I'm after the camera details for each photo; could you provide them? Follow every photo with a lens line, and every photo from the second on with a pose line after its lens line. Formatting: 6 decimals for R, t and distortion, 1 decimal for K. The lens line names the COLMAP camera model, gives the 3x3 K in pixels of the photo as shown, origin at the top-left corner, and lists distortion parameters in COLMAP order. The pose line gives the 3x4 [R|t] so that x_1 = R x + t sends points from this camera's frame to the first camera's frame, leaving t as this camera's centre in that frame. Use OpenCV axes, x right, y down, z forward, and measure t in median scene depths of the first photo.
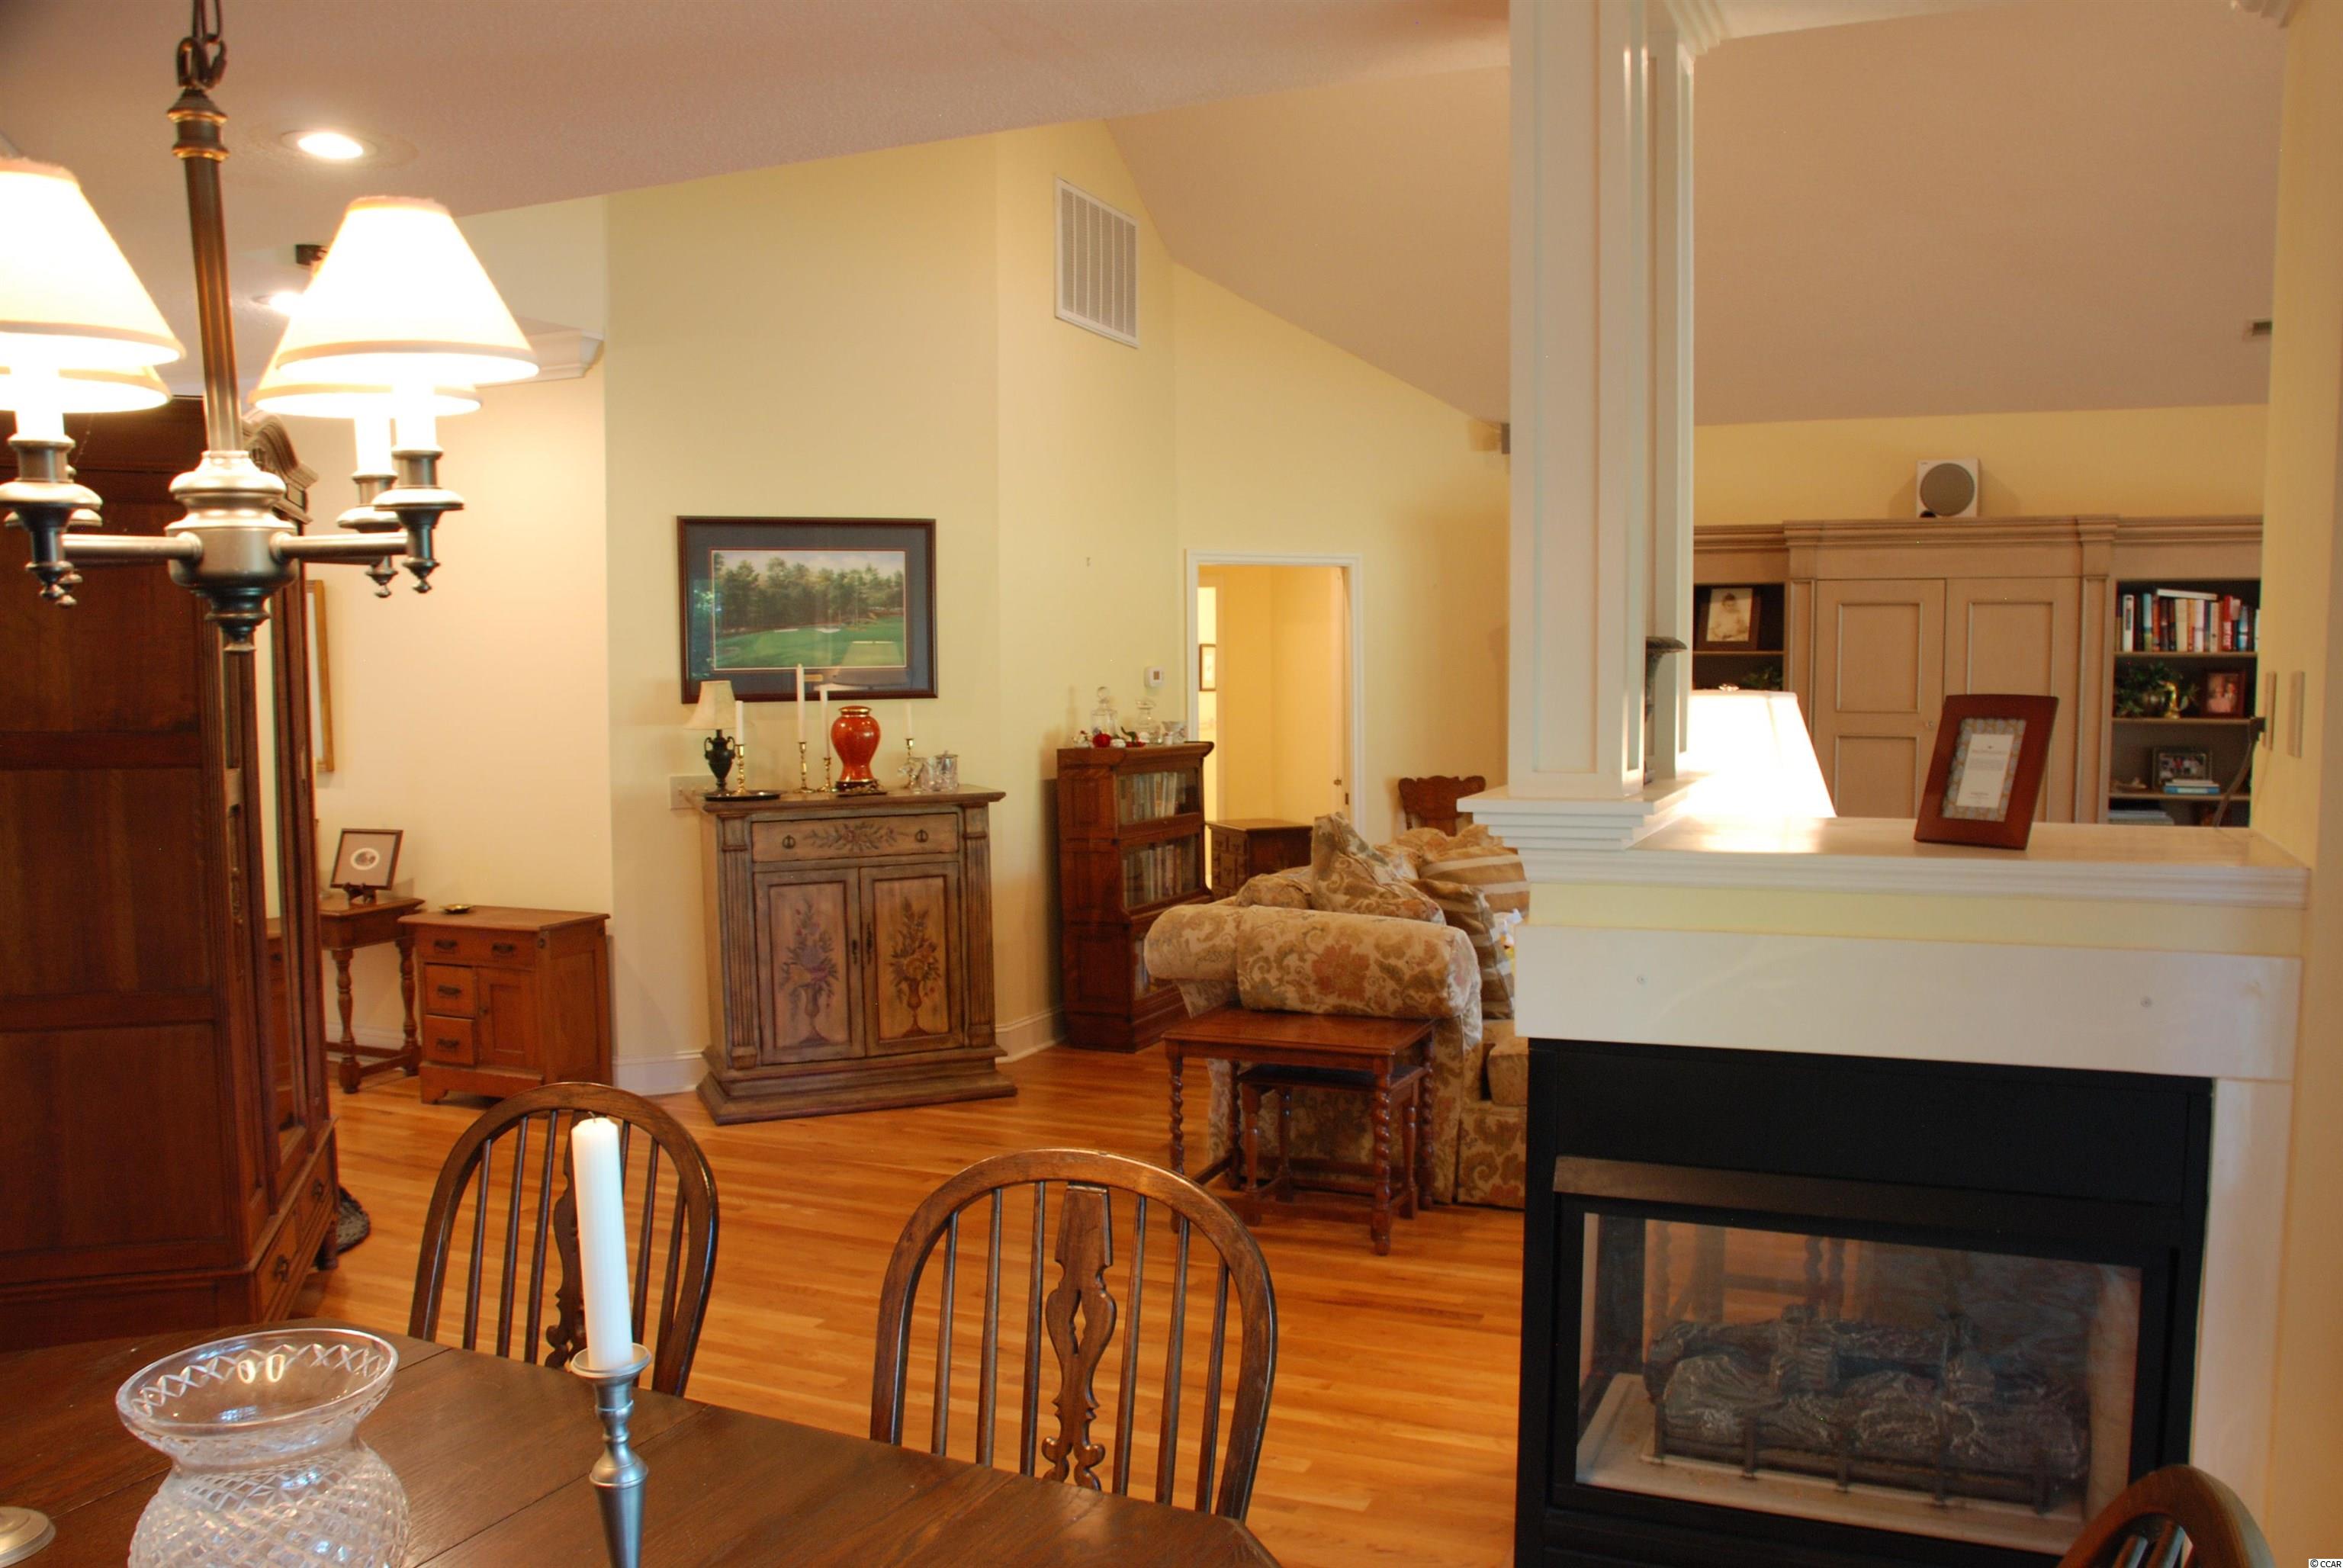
lens RADIAL K [[1860.7, 0, 1219.8], [0, 1860.7, 845.5], [0, 0, 1]] dist [-0.142742, 0.125362]
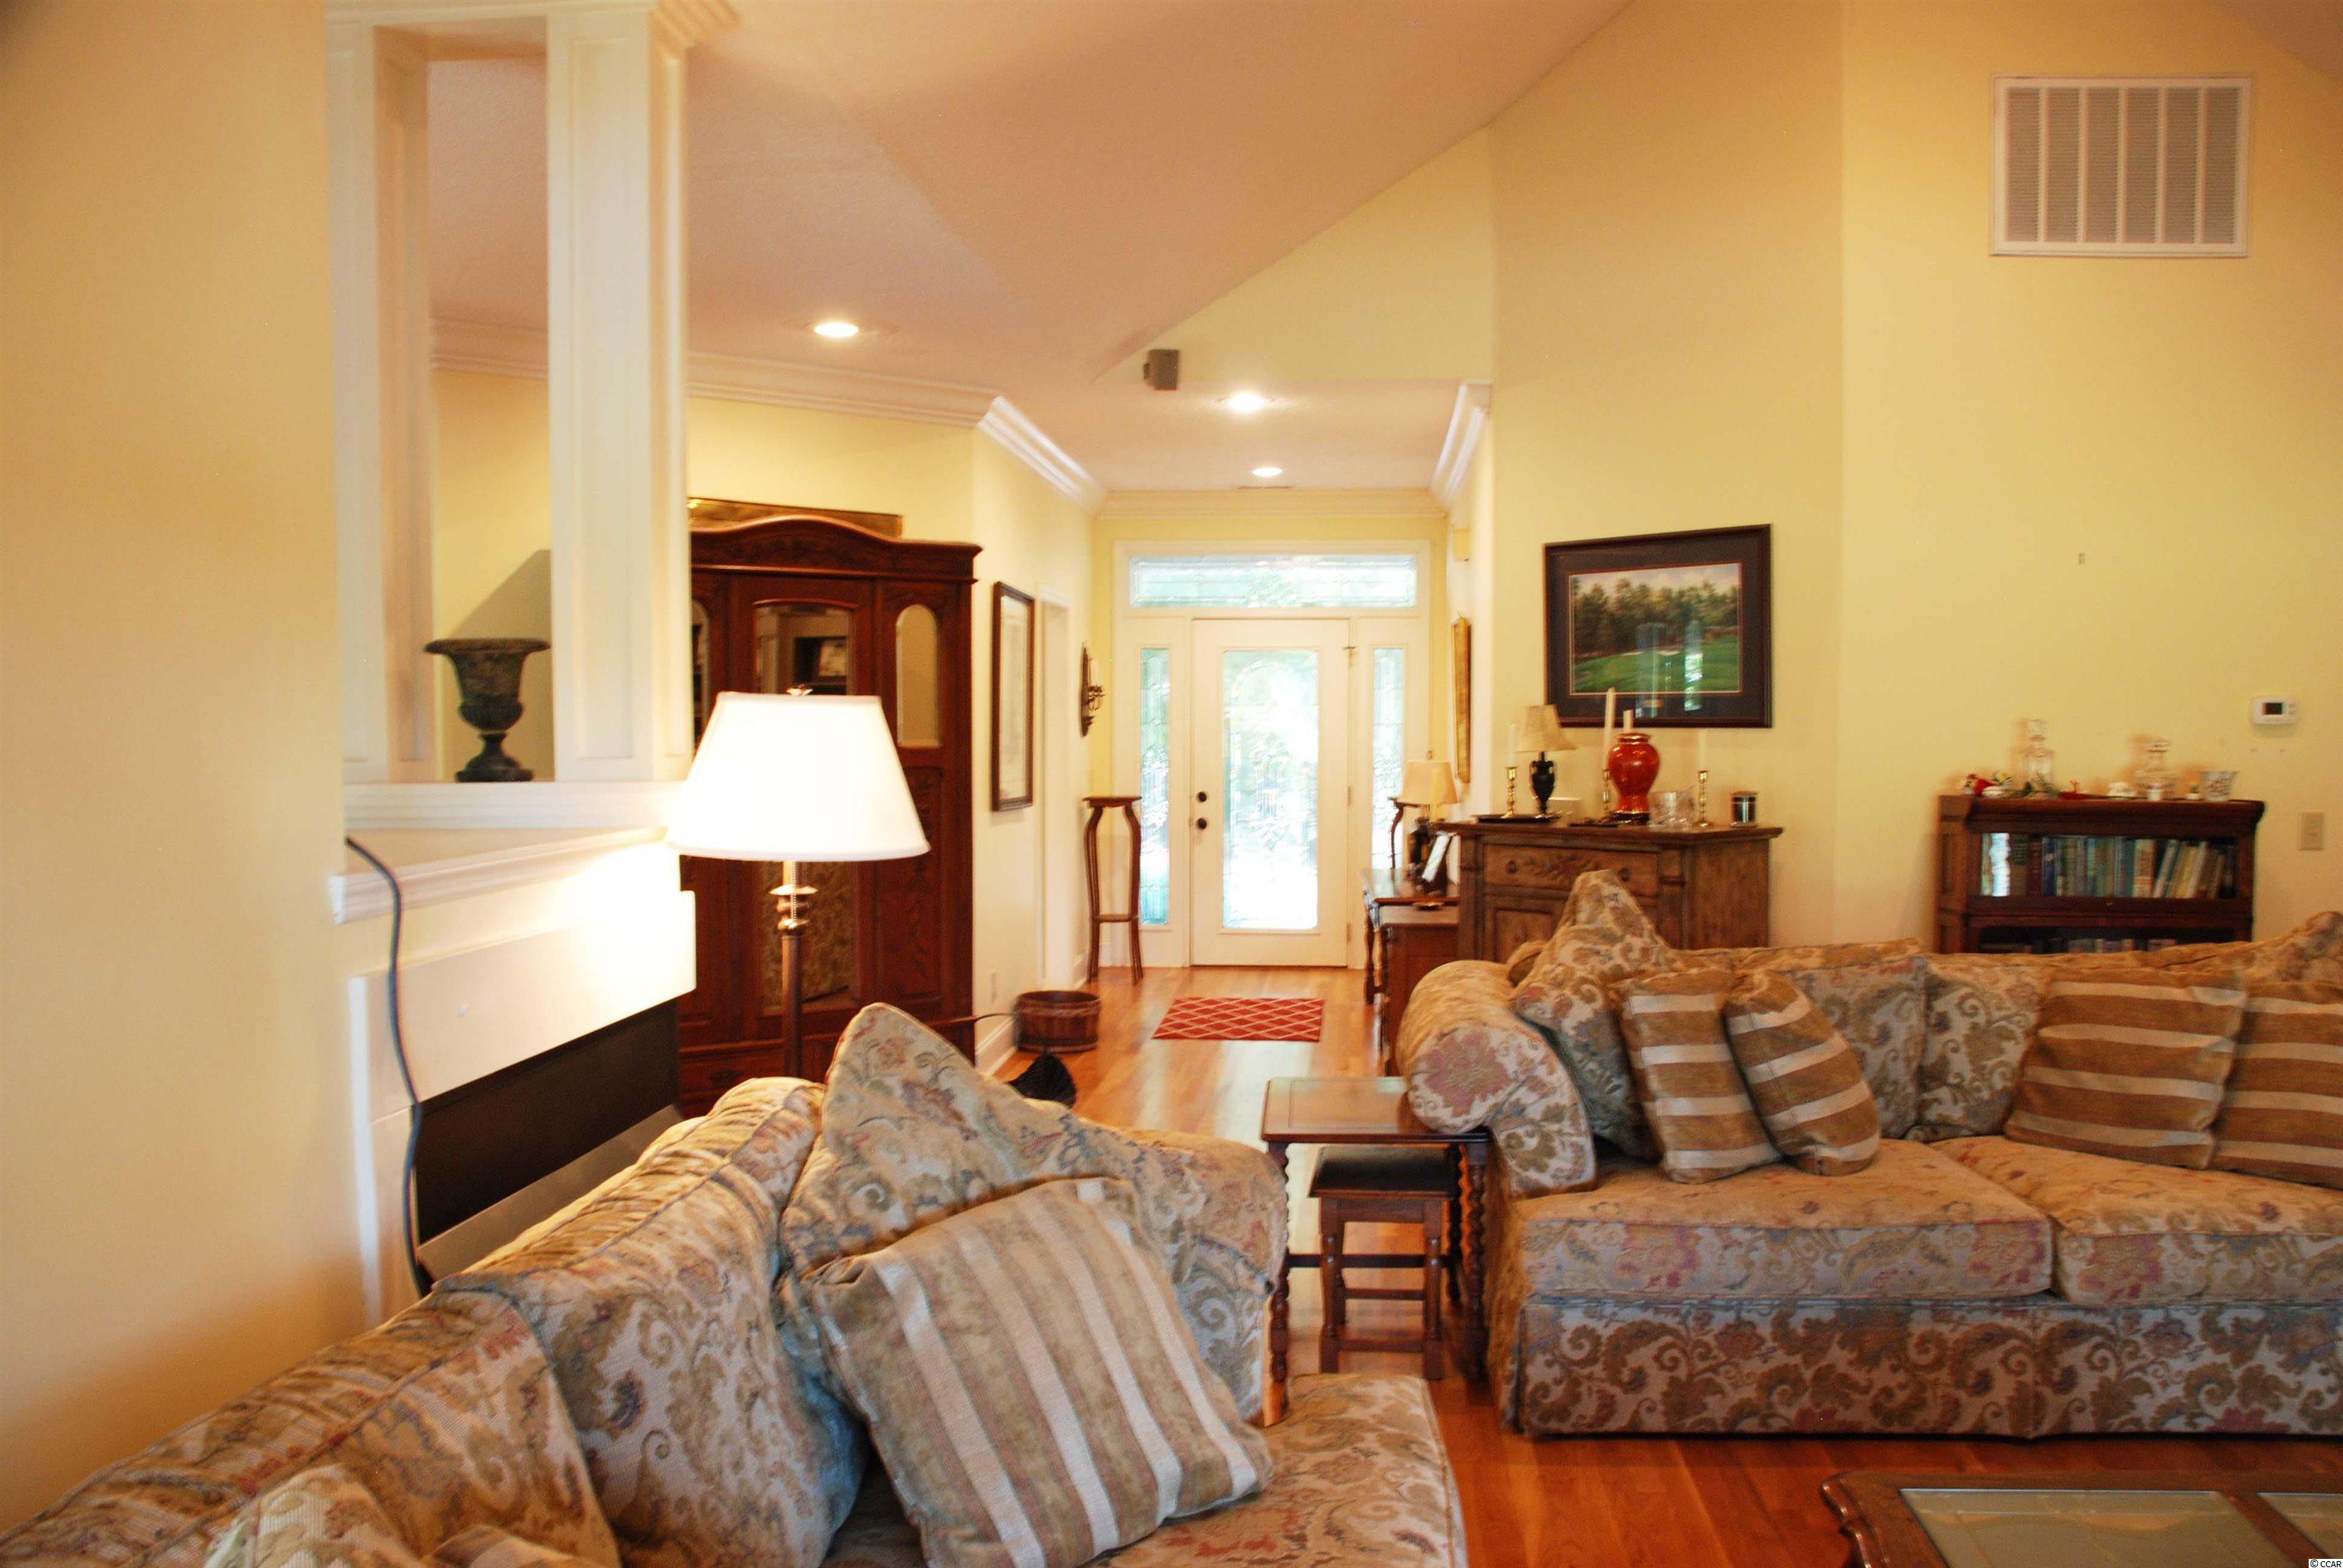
lens RADIAL K [[1860.7, 0, 1219.8], [0, 1860.7, 845.5], [0, 0, 1]] dist [-0.142742, 0.125362]
pose [[0.339309, 0.068180, -0.938201, 0.597498], [-0.095229, 0.994736, 0.037848, -0.033313], [0.935842, 0.076502, 0.344015, 0.476769]]
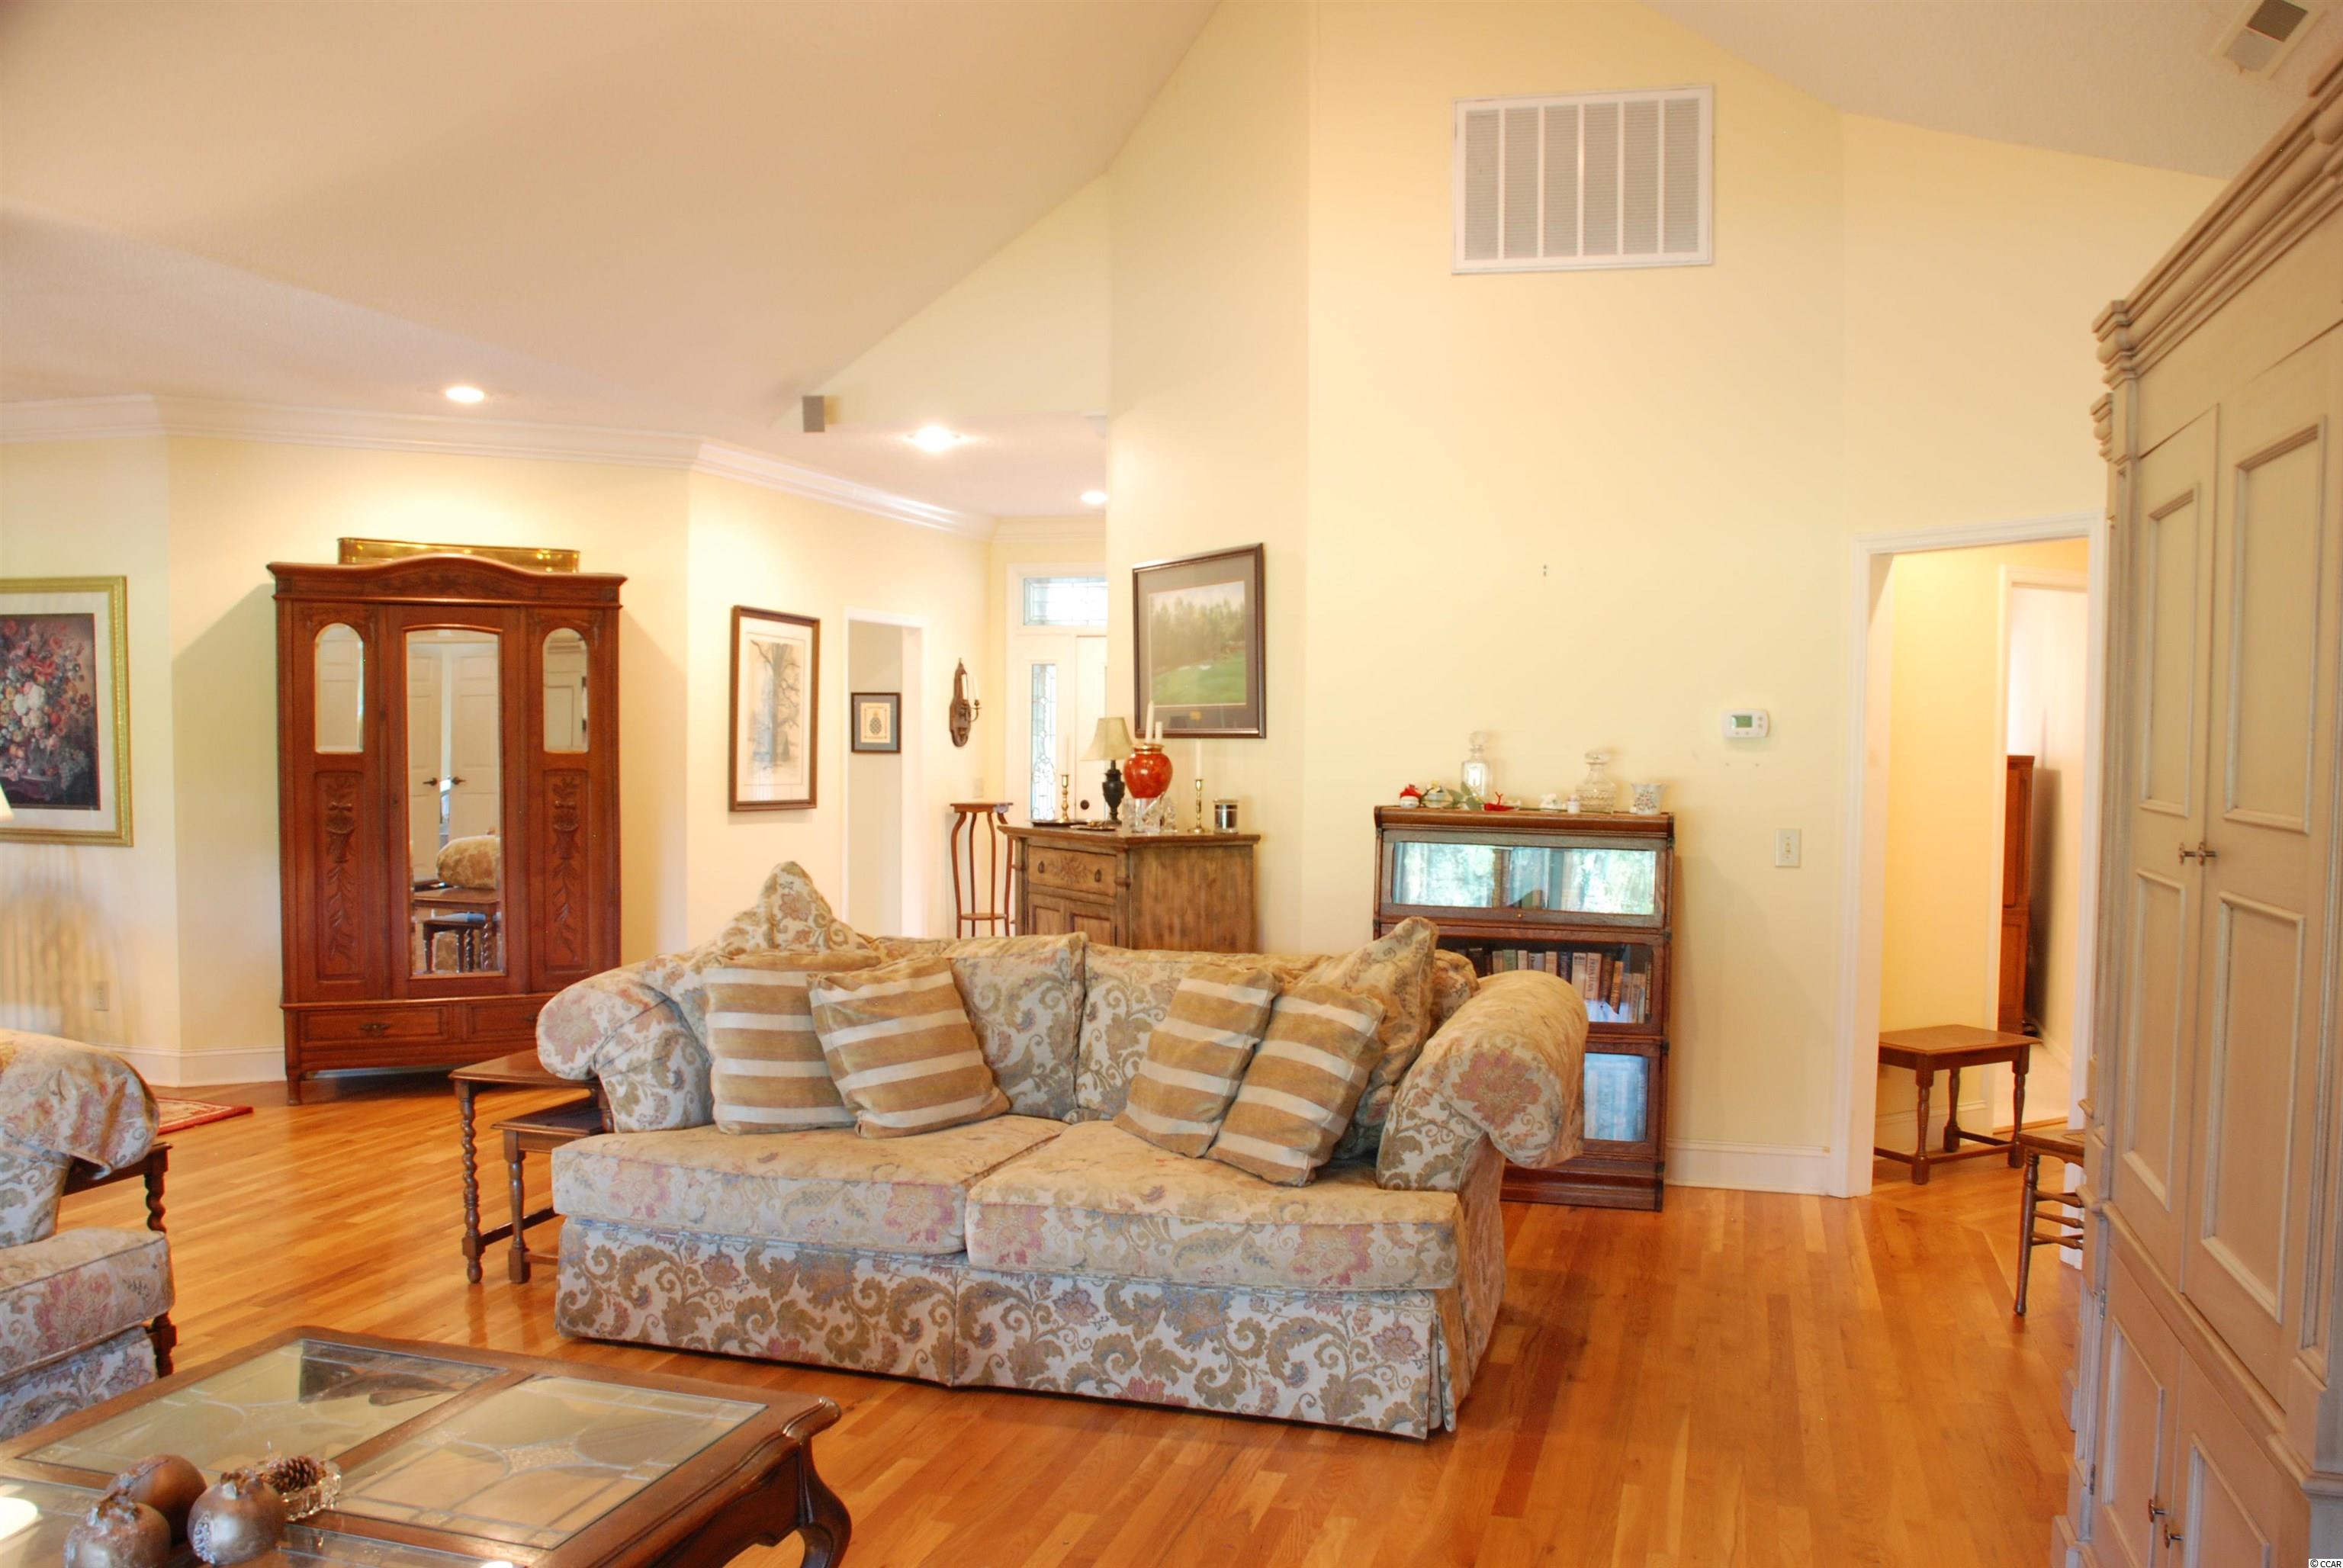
lens RADIAL K [[1860.7, 0, 1219.8], [0, 1860.7, 845.5], [0, 0, 1]] dist [-0.142742, 0.125362]
pose [[0.133886, 0.065116, -0.988855, 0.776358], [-0.108163, 0.992838, 0.050733, -0.073774], [0.985076, 0.100165, 0.139970, 0.884233]]
